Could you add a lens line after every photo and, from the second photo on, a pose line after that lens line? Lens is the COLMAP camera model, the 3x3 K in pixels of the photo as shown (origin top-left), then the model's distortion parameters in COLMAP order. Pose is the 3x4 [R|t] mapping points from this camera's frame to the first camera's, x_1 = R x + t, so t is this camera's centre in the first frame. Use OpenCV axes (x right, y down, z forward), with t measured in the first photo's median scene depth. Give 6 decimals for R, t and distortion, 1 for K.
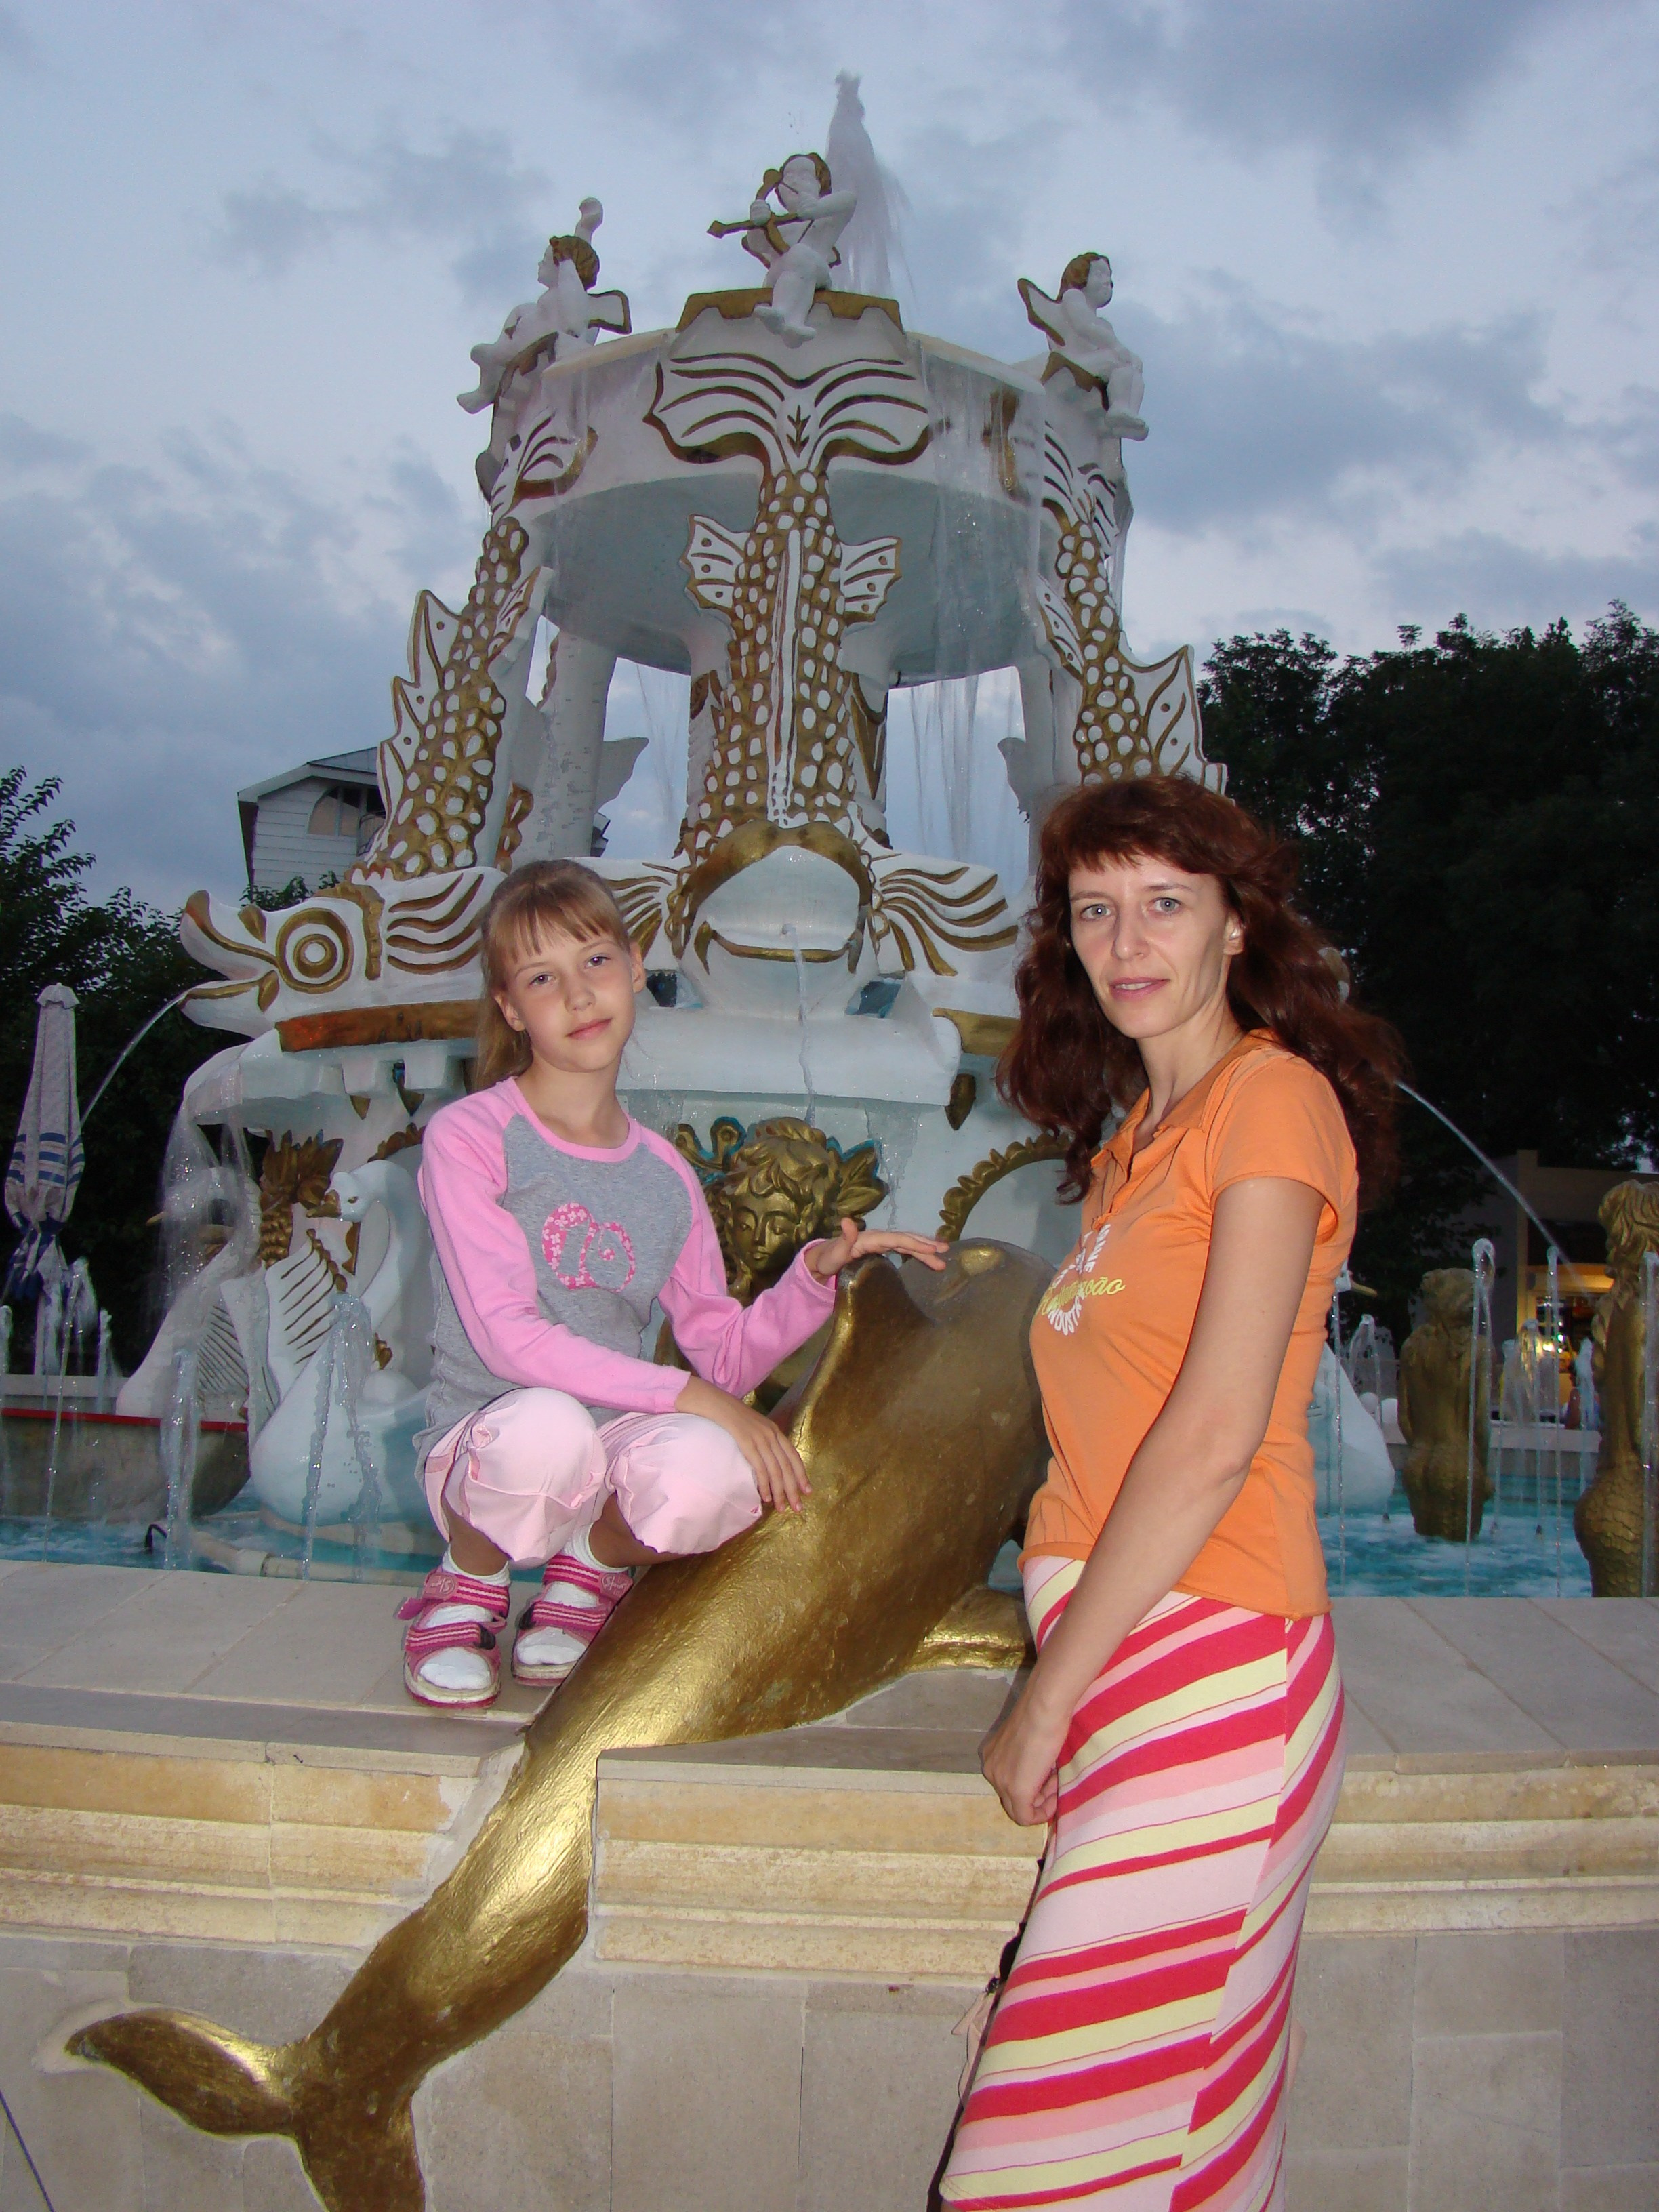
lens RADIAL K [[2081.5, 0, 853.9], [0, 2081.5, 1118.6], [0, 0, 1]] dist [-0.178898, 0.117137]
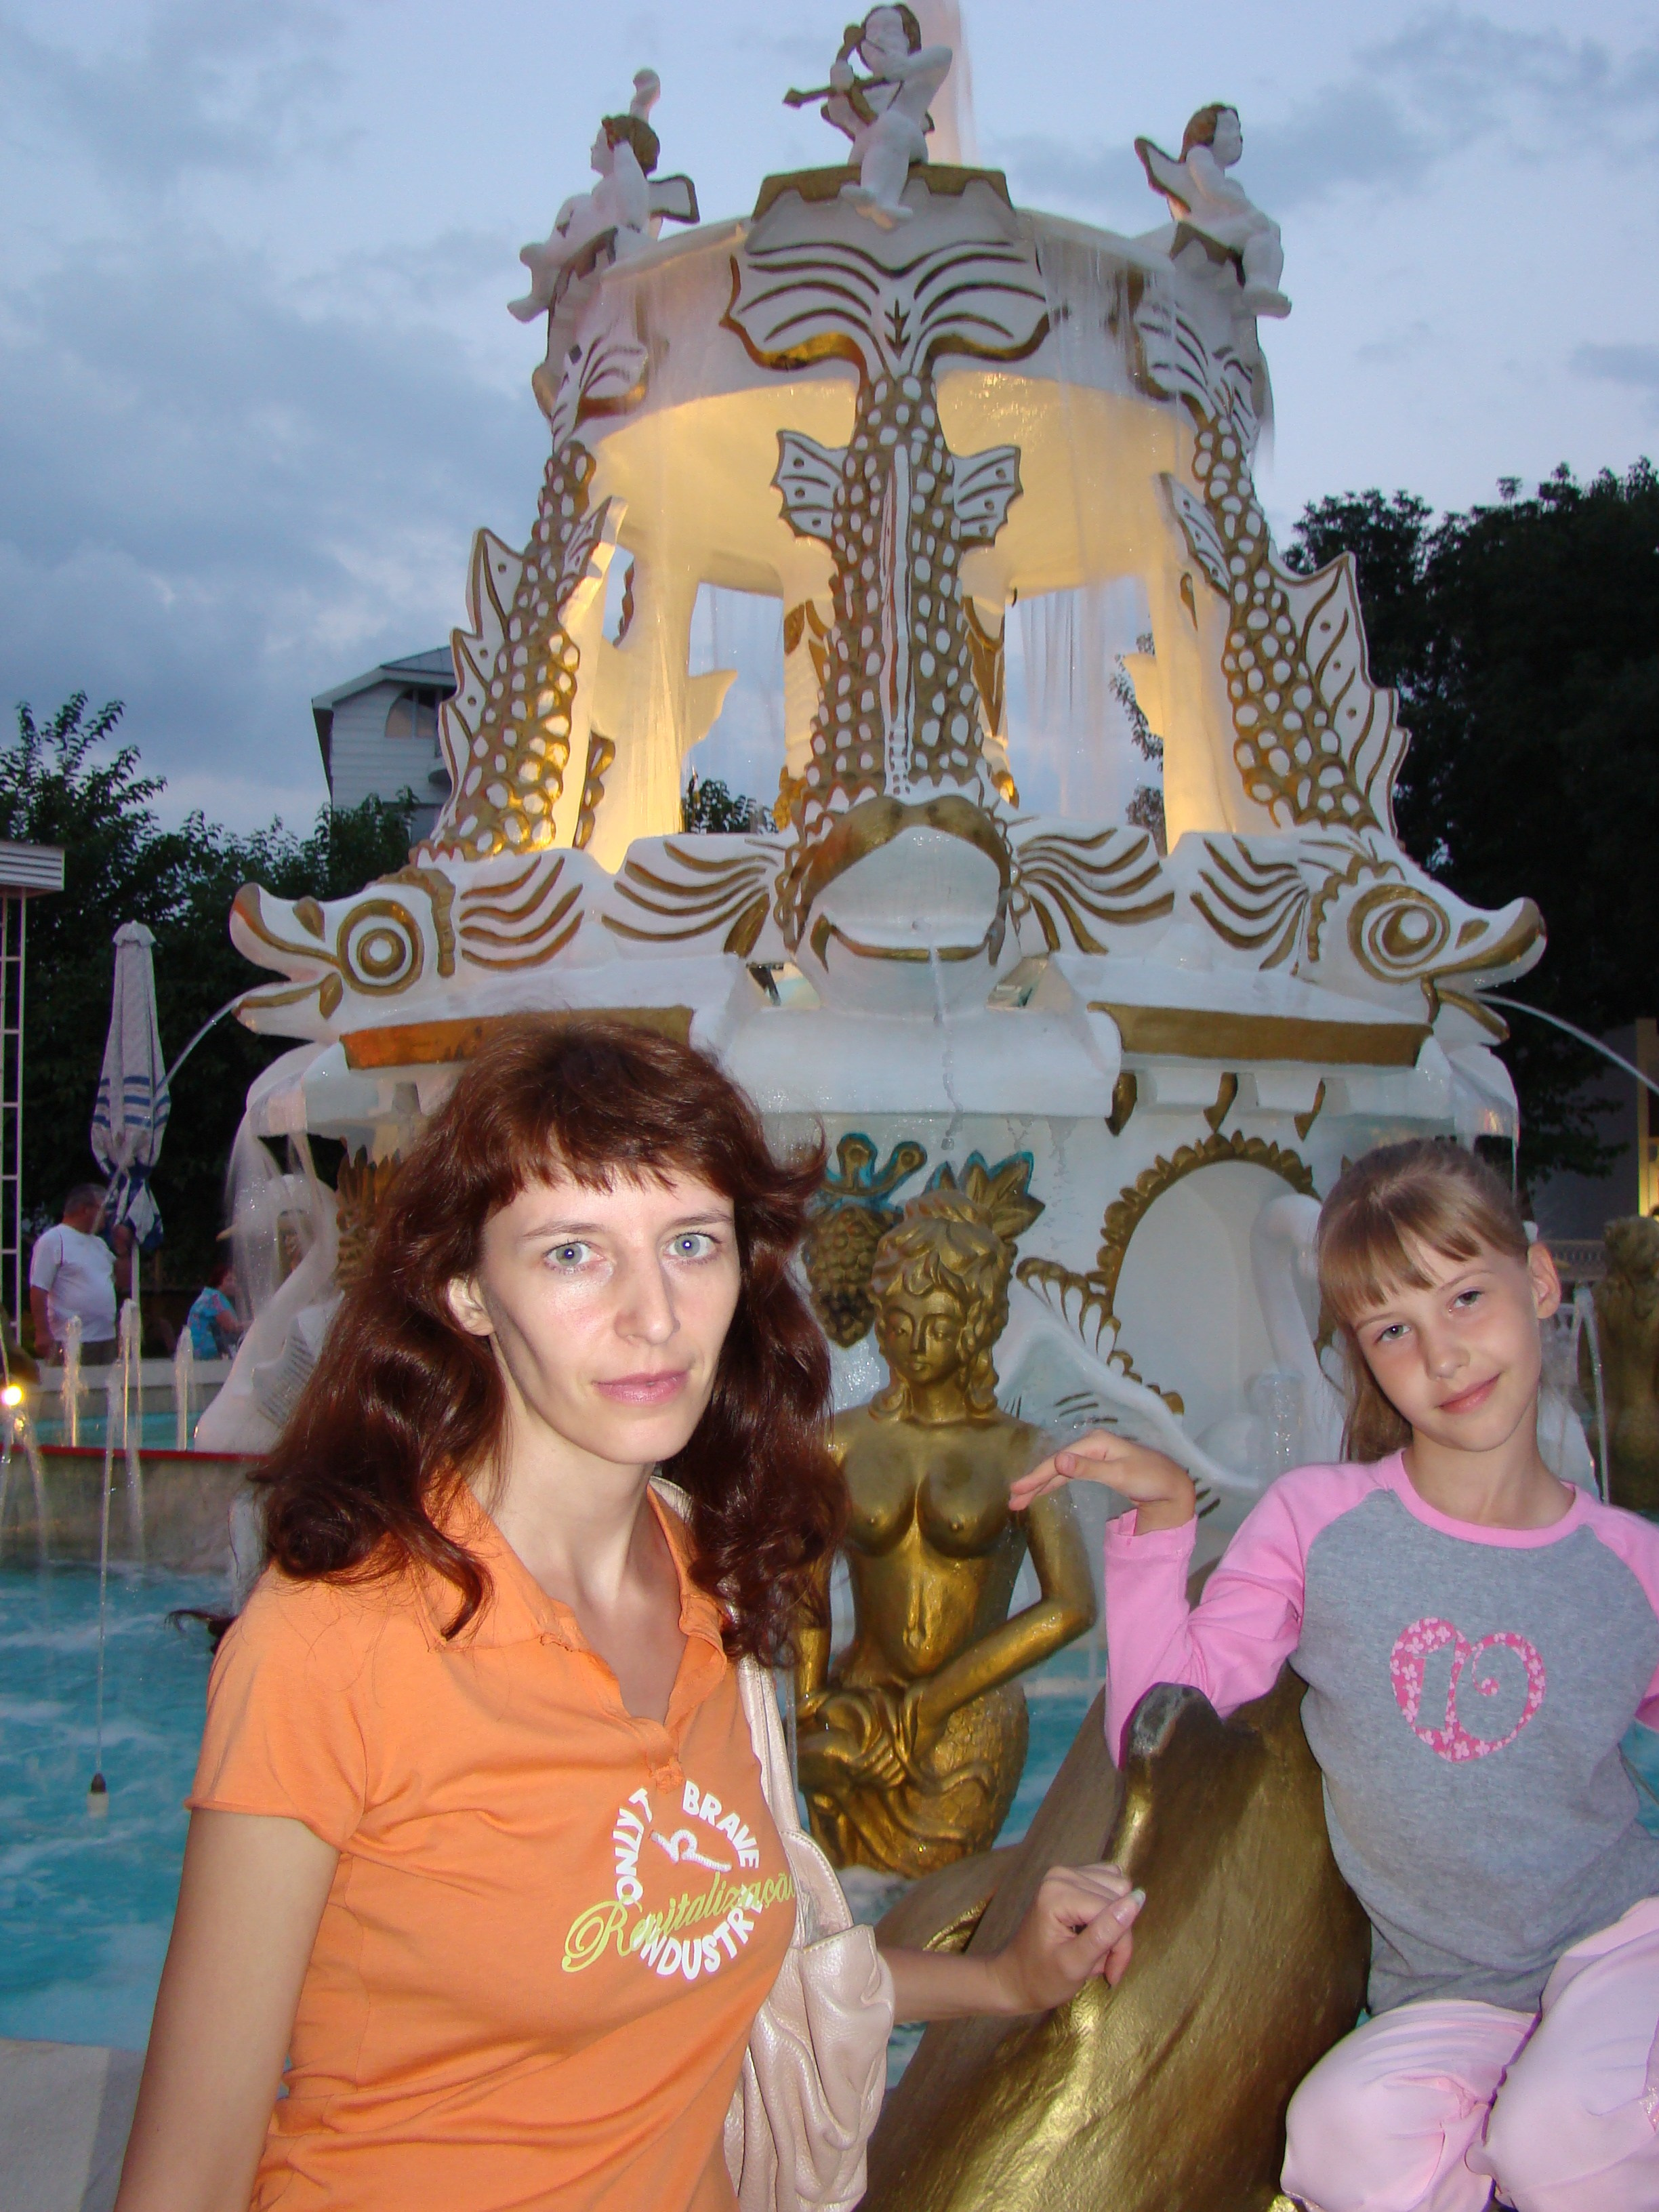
lens RADIAL K [[2081.5, 0, 853.9], [0, 2081.5, 1118.6], [0, 0, 1]] dist [-0.178898, 0.117137]
pose [[0.998245, -0.037608, -0.045747, -0.019073], [0.040342, 0.997359, 0.060396, -0.053786], [0.043355, -0.062135, 0.997126, 0.113743]]
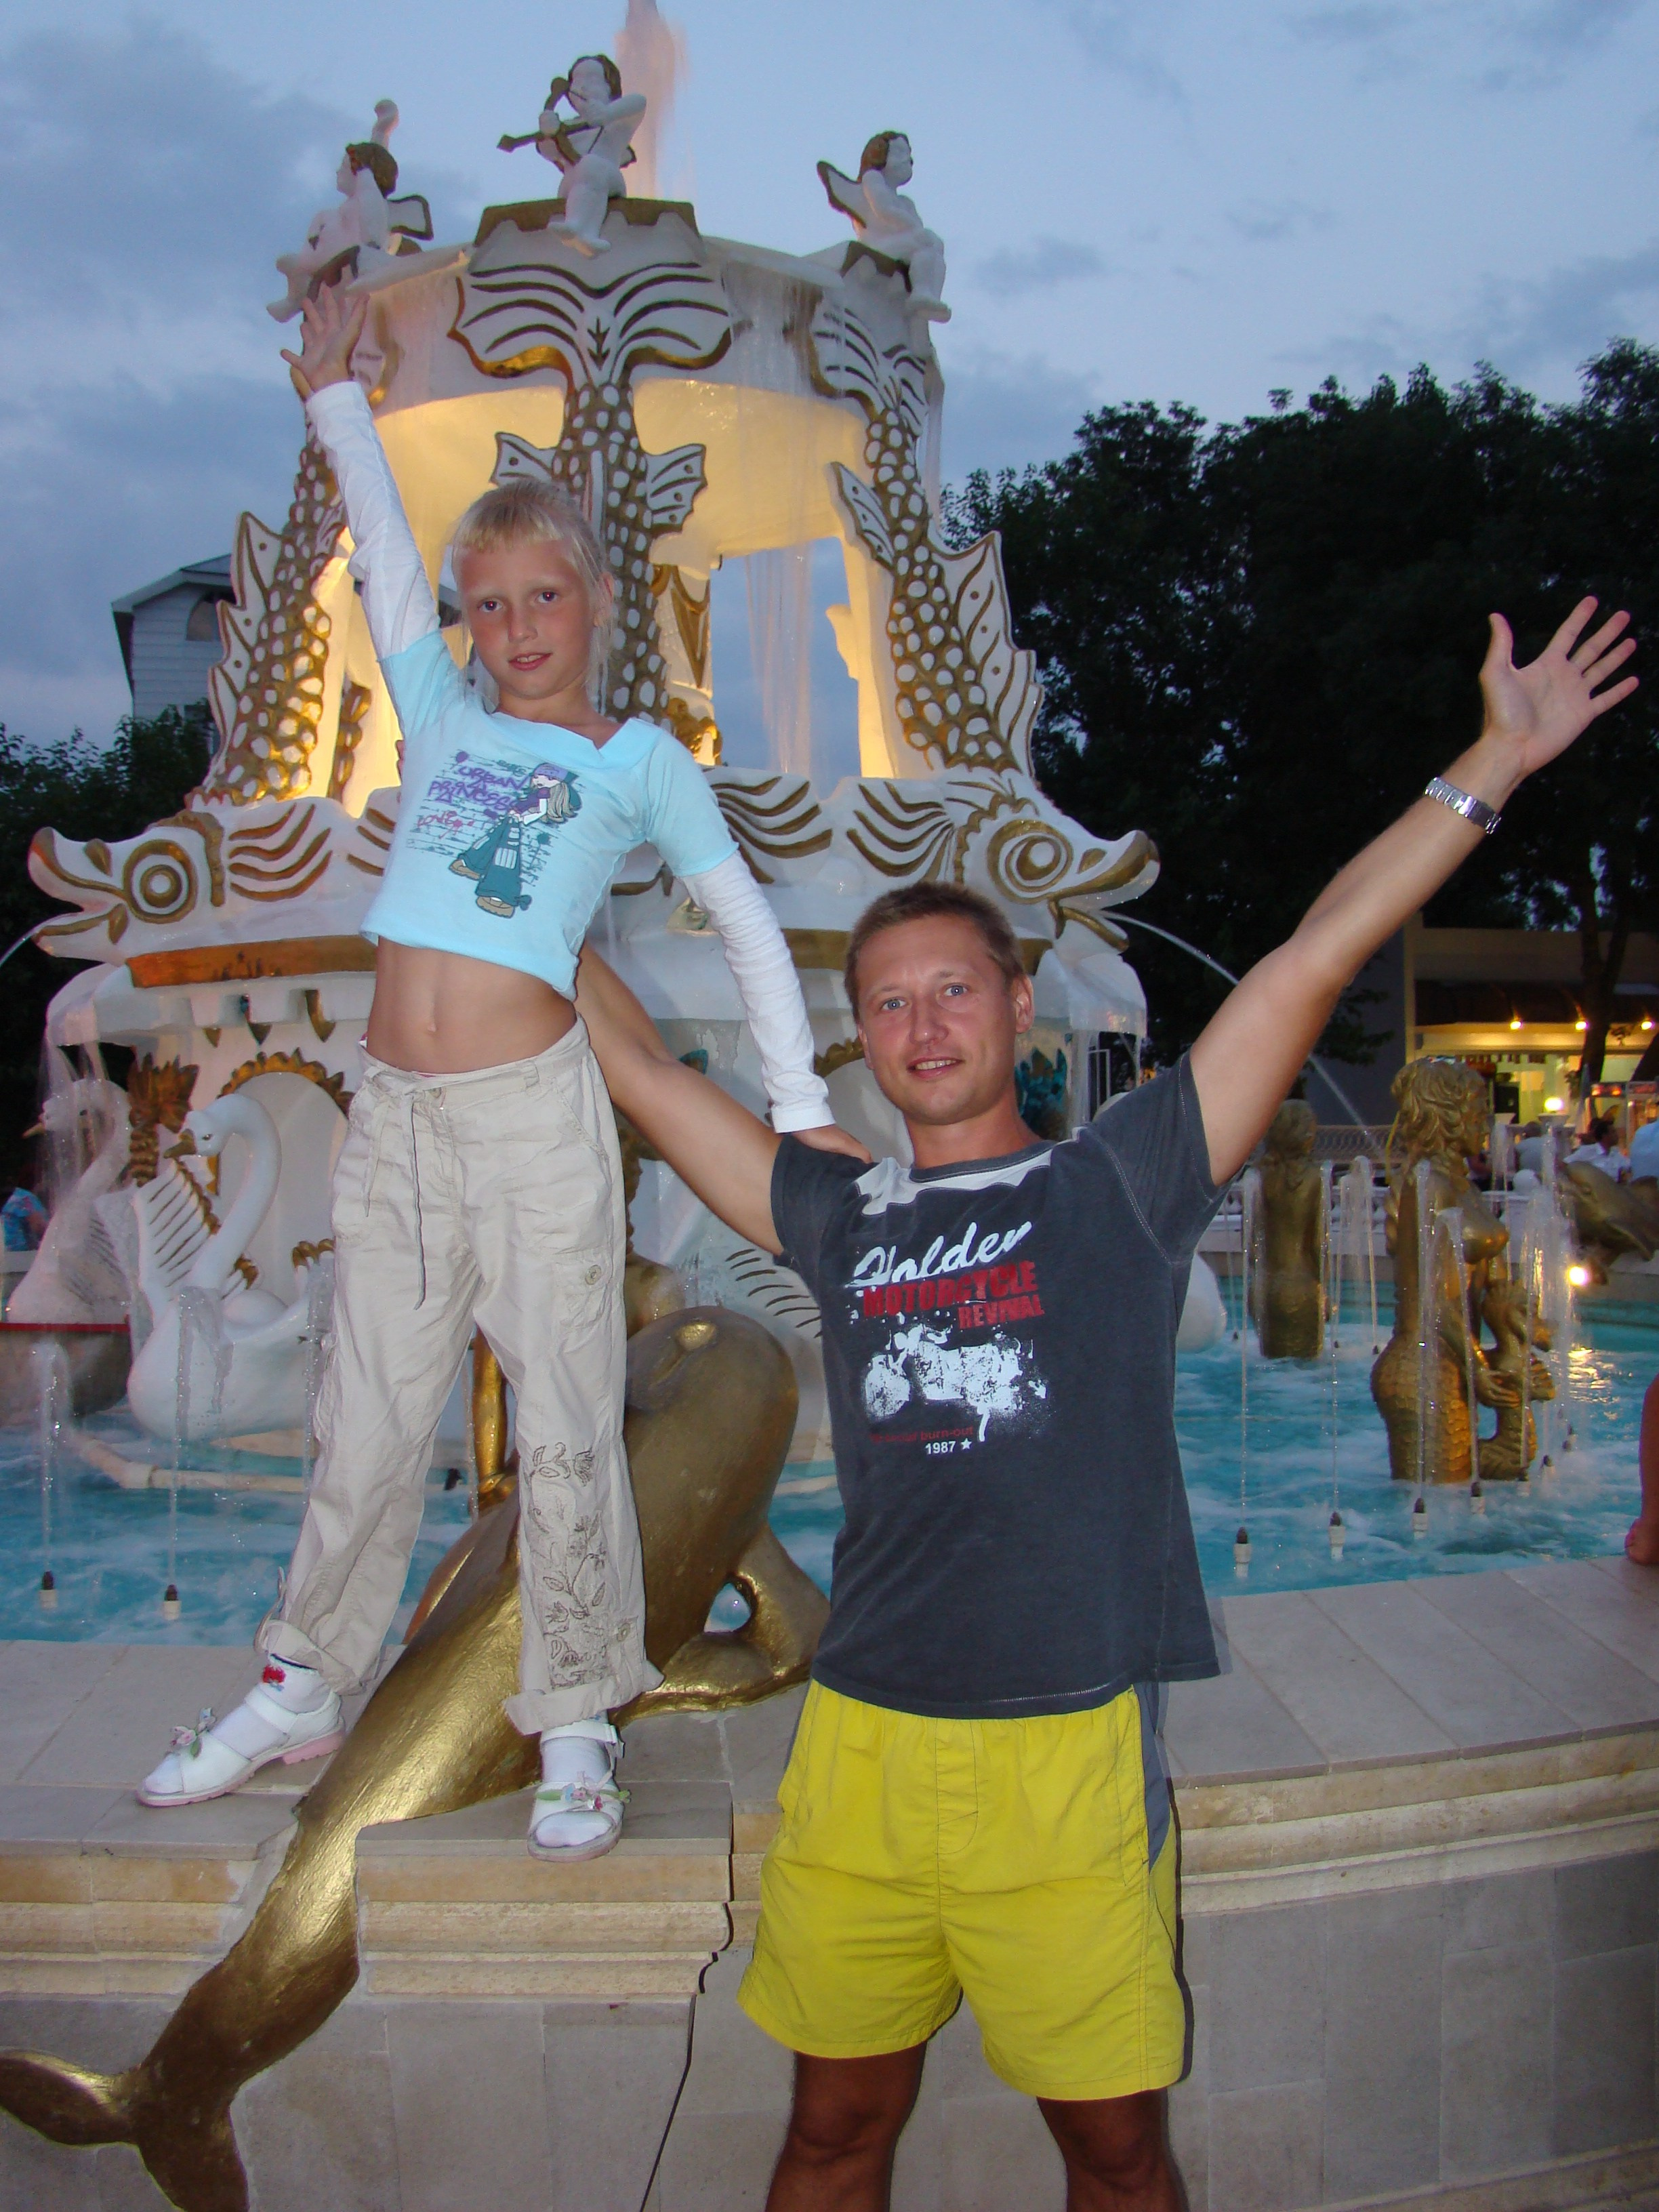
lens RADIAL K [[2082.8, 0, 803.4], [0, 2082.8, 1090.9], [0, 0, 1]] dist [-0.183080, 0.129750]
pose [[0.998652, -0.049205, 0.016516, 0.039775], [0.047298, 0.993784, 0.100774, -0.065933], [-0.021372, -0.099857, 0.994772, -0.043051]]
